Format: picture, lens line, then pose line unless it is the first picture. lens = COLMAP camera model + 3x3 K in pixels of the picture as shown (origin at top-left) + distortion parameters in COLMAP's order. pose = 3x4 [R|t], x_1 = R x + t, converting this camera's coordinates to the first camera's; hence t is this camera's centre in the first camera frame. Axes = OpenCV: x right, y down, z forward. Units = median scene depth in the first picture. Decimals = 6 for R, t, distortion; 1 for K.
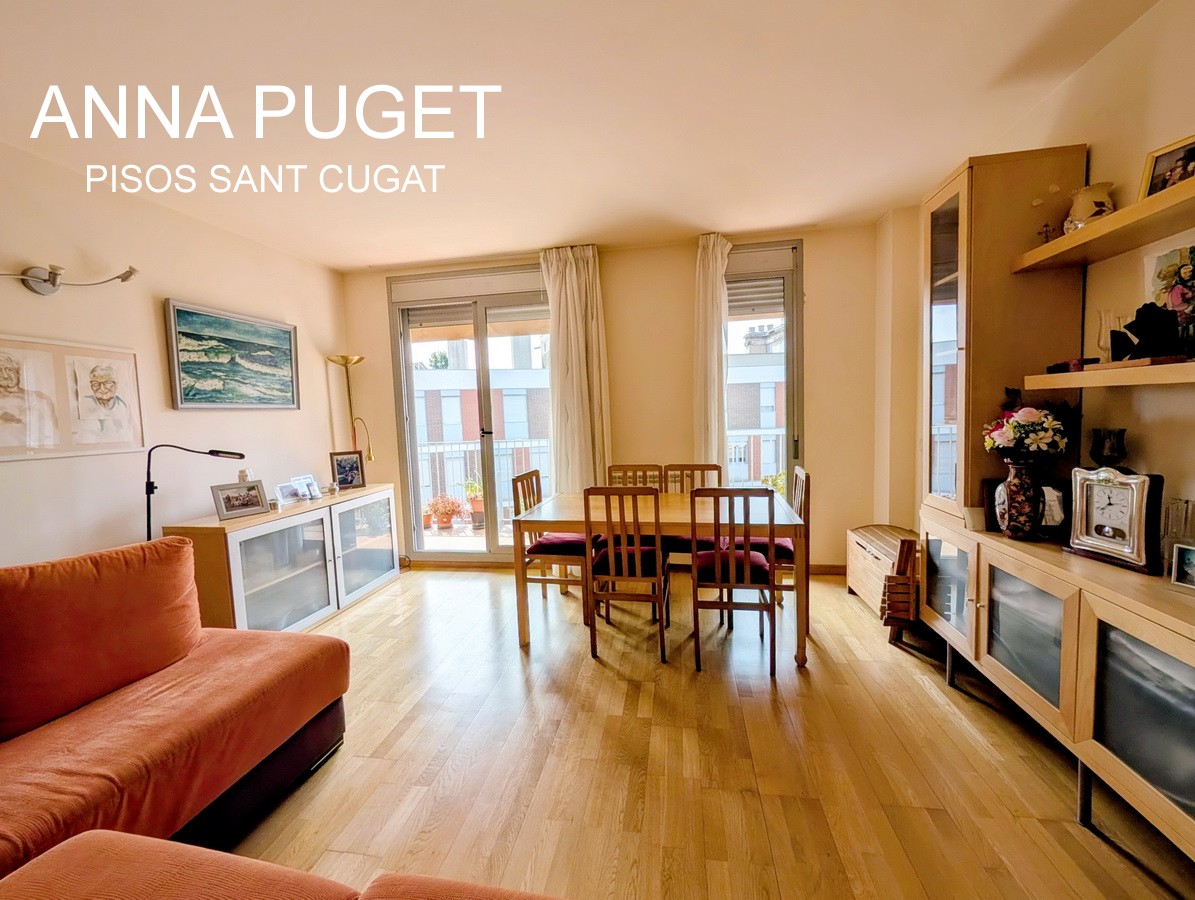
lens RADIAL K [[464.4, 0, 604.8], [0, 464.4, 447.1], [0, 0, 1]] dist [-0.002873, 0.000175]
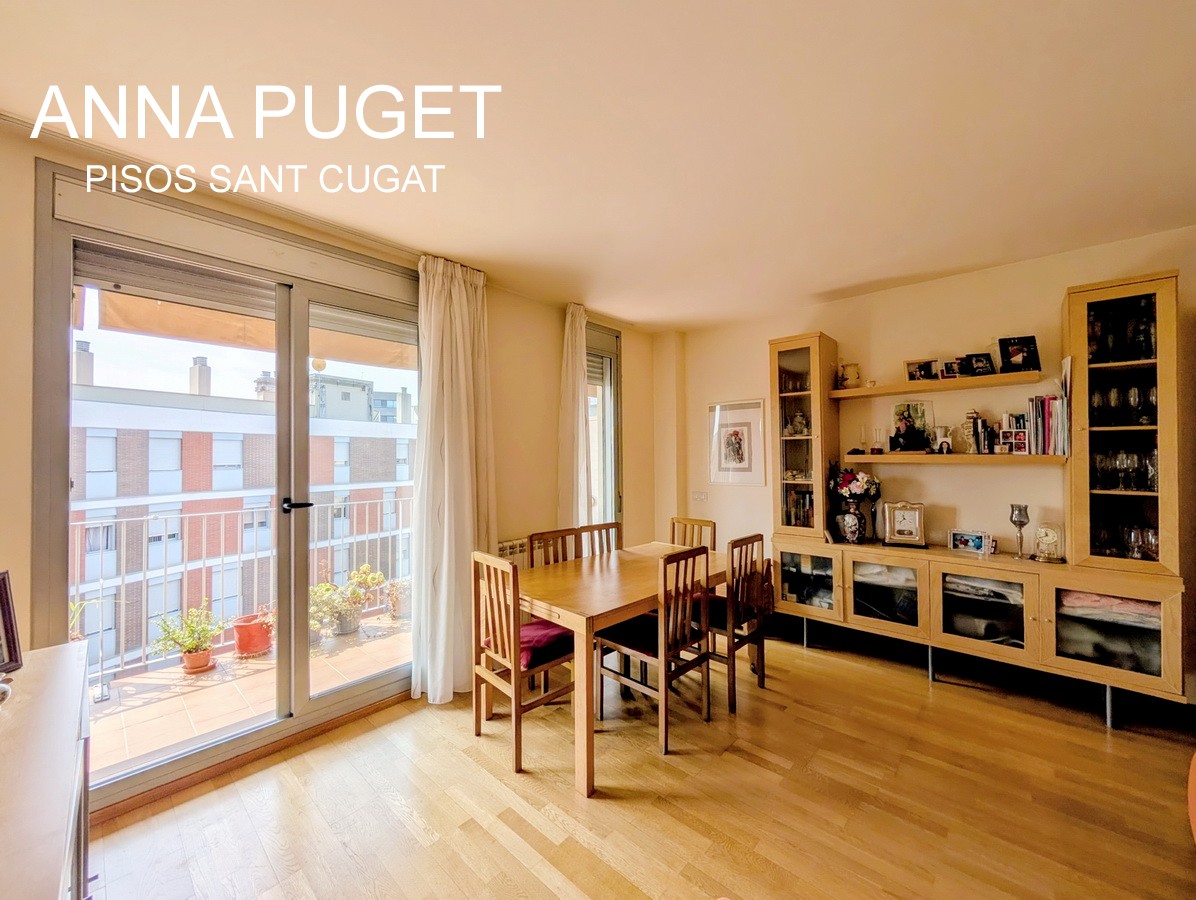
lens RADIAL K [[464.8, 0, 559.6], [0, 464.8, 449.4], [0, 0, 1]] dist [-0.002873, 0.000175]
pose [[0.565920, 0.043772, 0.823297, -0.760197], [0.051584, 0.994753, -0.088346, -0.041952], [-0.822845, 0.092466, 0.560693, 0.536934]]
